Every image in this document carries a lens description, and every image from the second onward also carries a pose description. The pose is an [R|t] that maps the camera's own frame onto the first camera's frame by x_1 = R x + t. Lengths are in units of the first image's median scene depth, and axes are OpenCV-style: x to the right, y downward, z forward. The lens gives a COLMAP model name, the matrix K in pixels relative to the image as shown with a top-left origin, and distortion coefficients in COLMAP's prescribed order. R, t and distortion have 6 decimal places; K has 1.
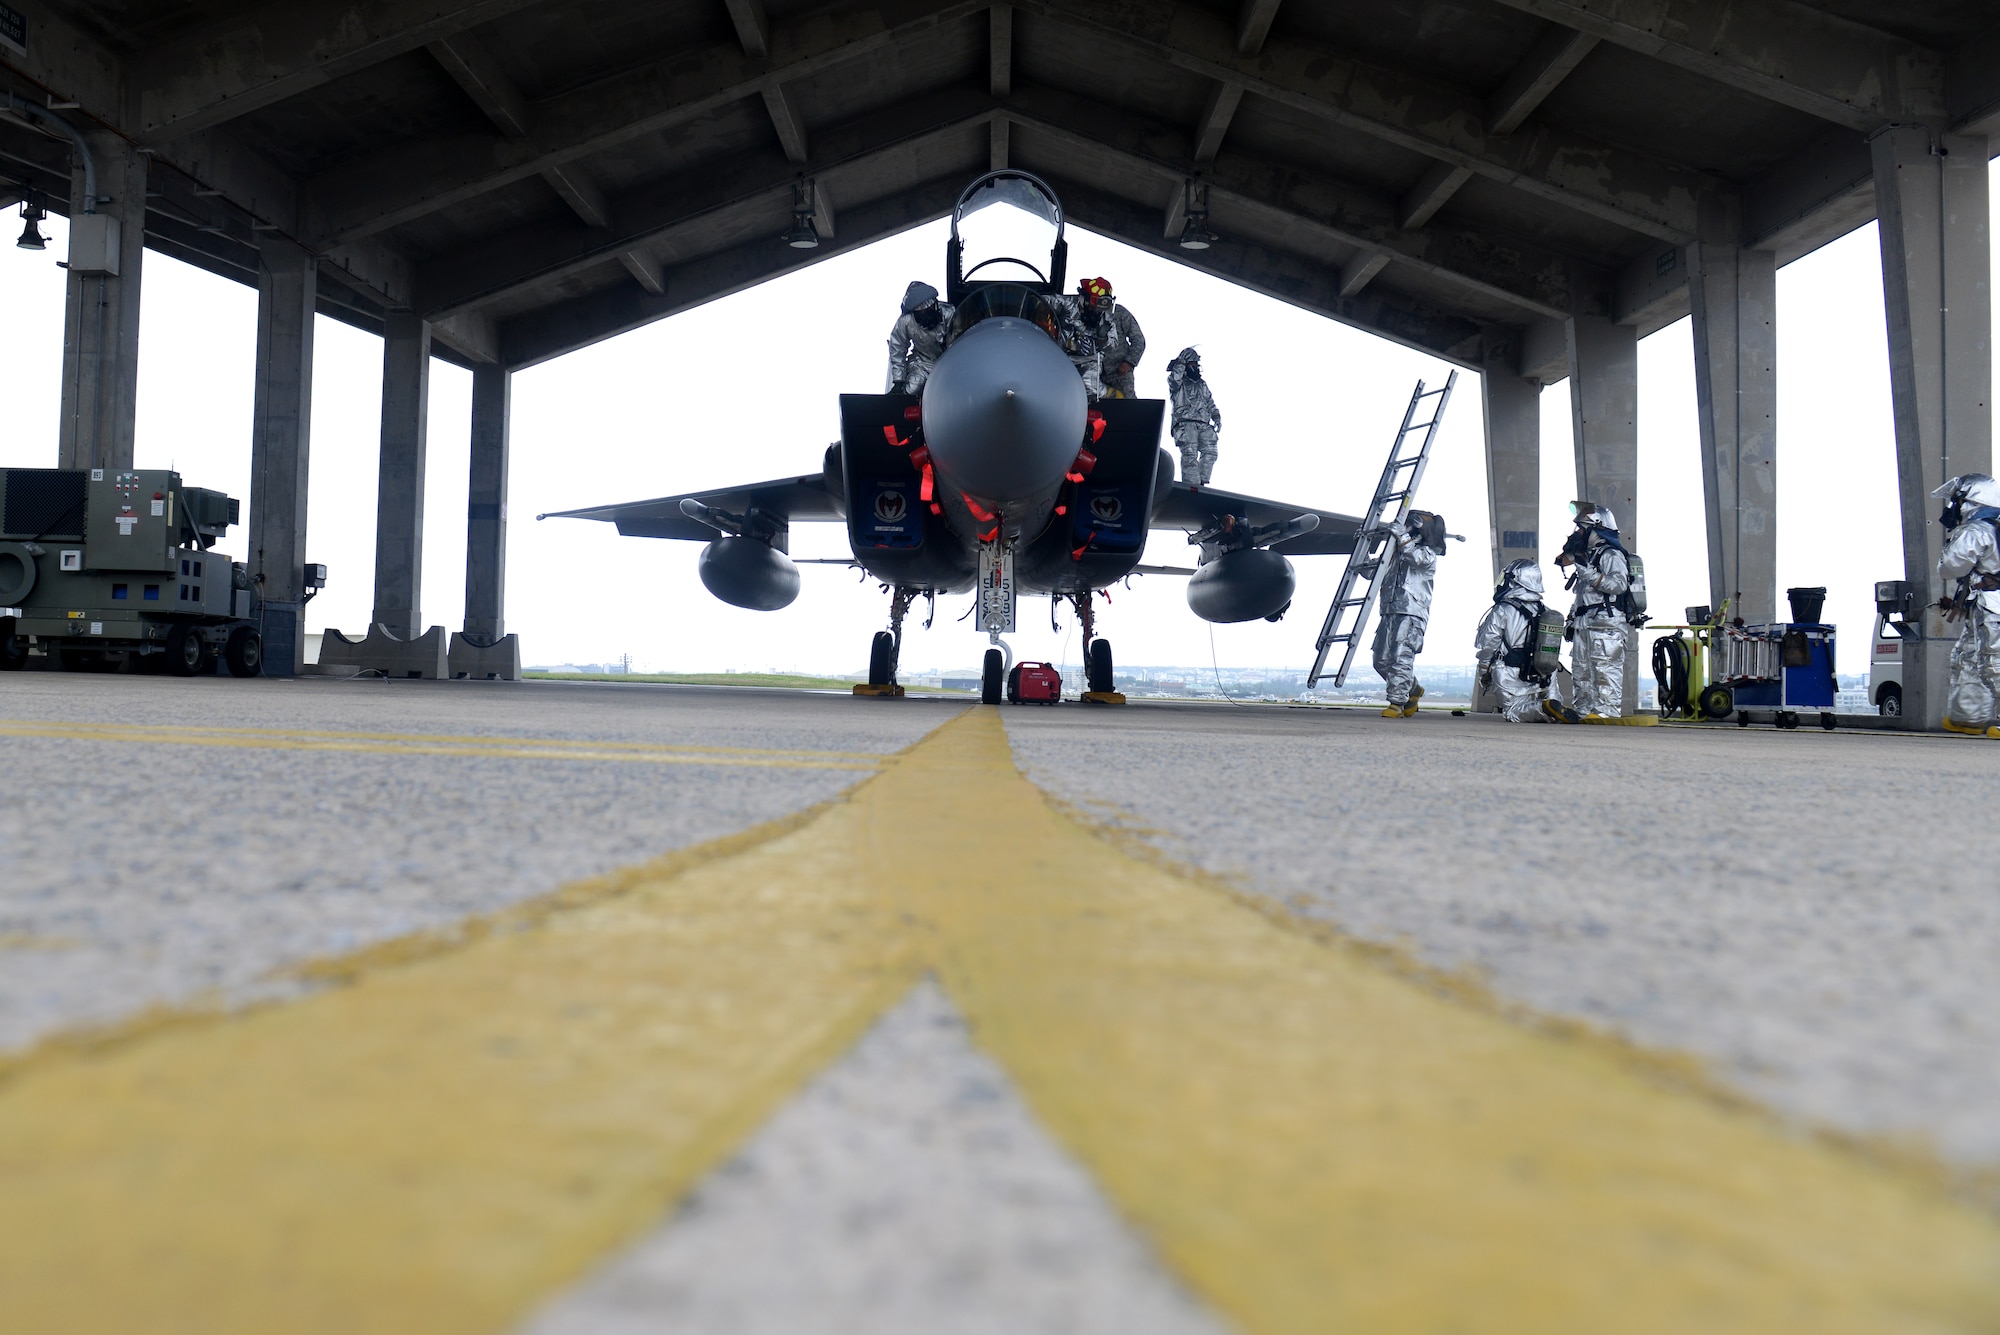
lens RADIAL K [[1661.1, 0, 1000.0], [0, 1661.1, 667.5], [0, 0, 1]] dist [0.057517, 0.006298]
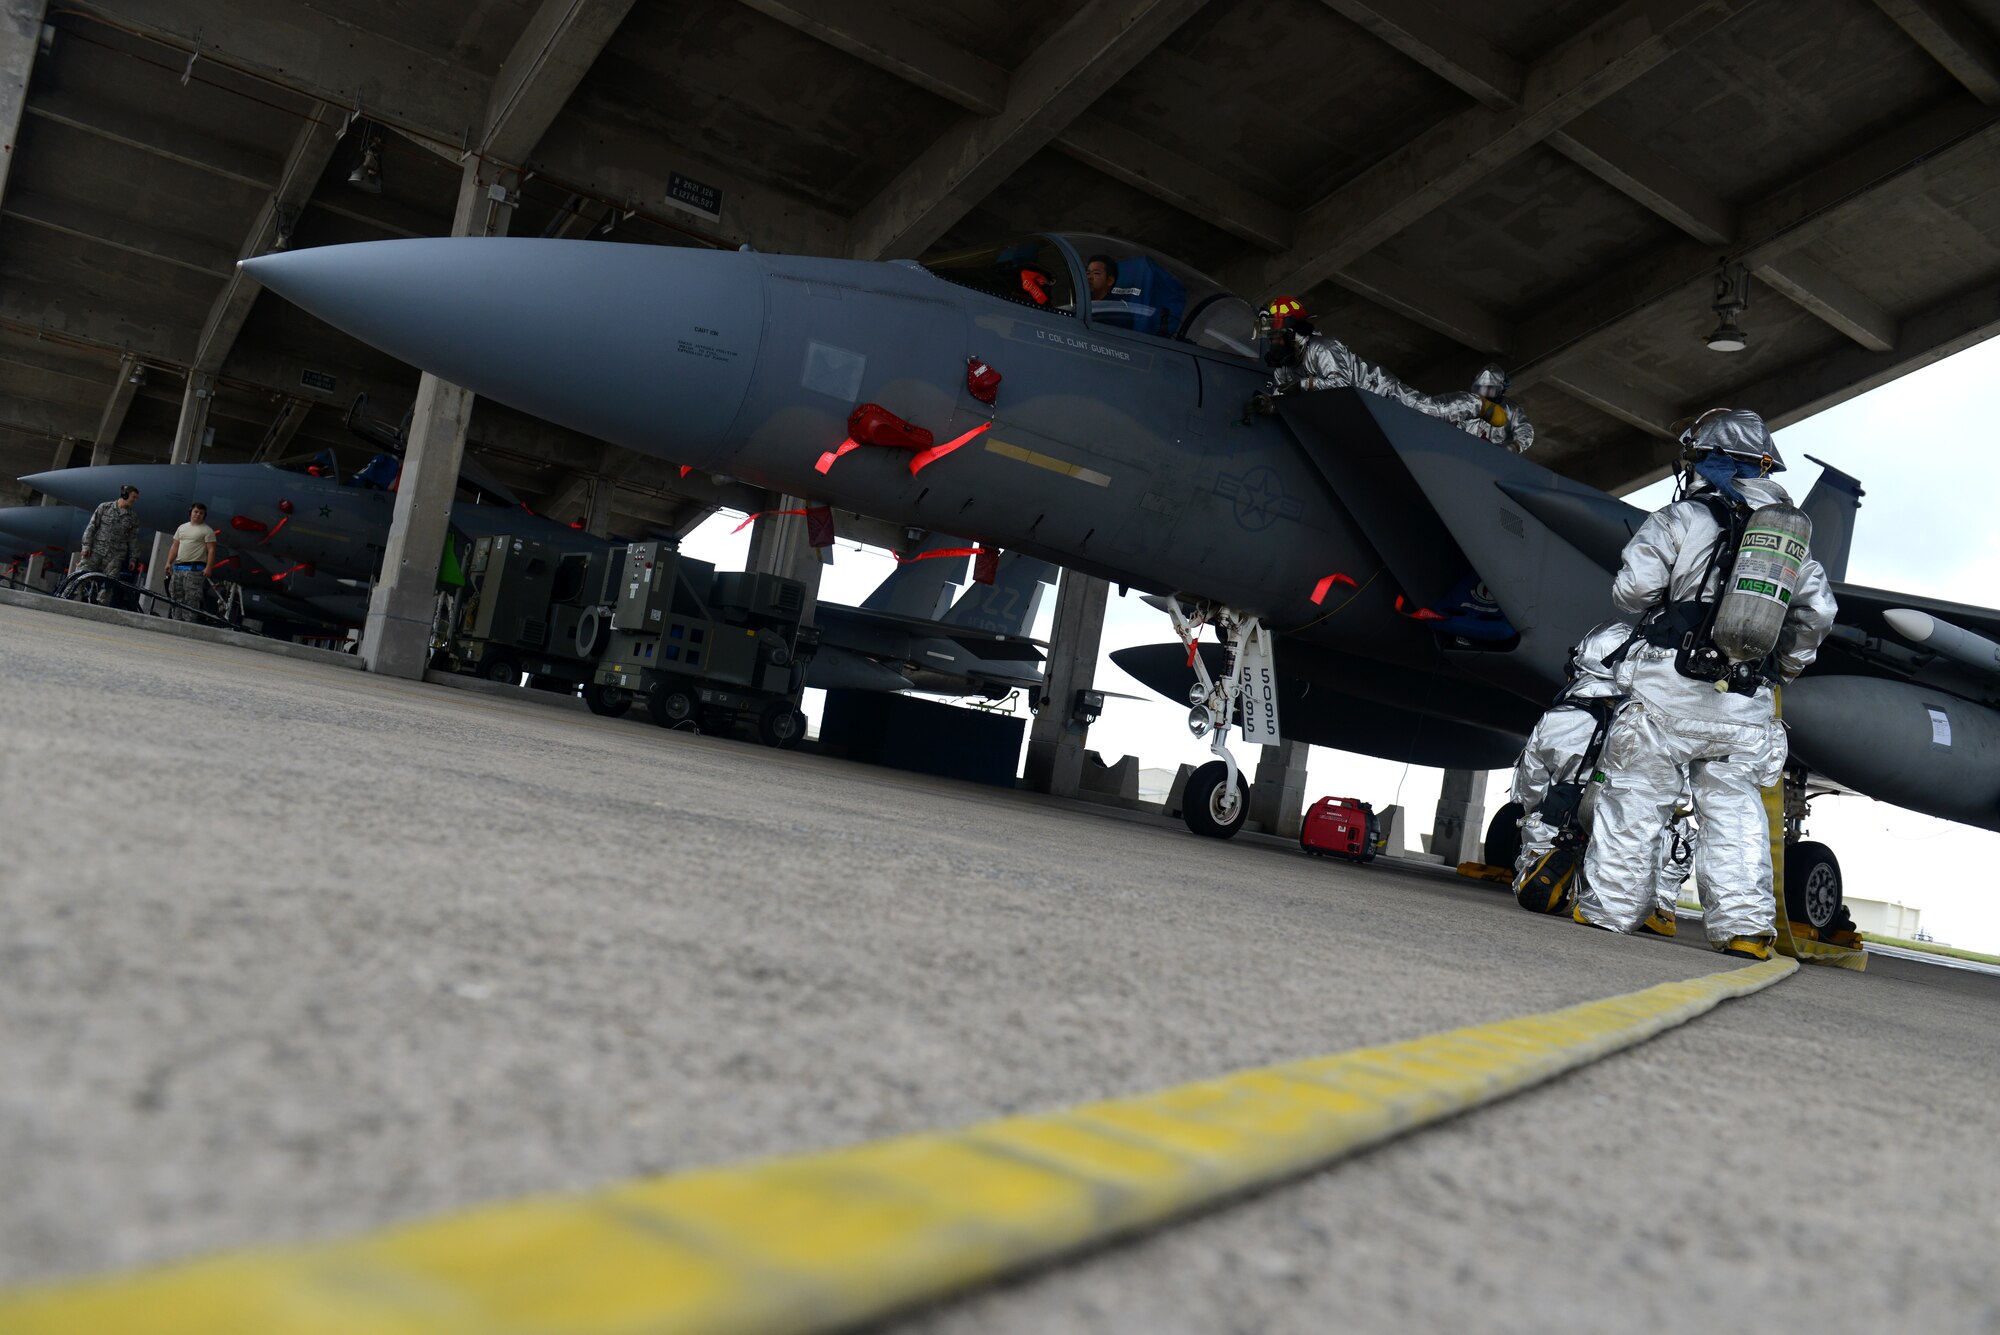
lens RADIAL K [[1661.1, 0, 1000.0], [0, 1661.1, 667.5], [0, 0, 1]] dist [0.057517, 0.006298]
pose [[0.630871, 0.032306, -0.775215, 0.369800], [-0.153085, 0.984675, -0.083546, 0.018342], [0.760636, 0.171380, 0.626148, 0.347132]]
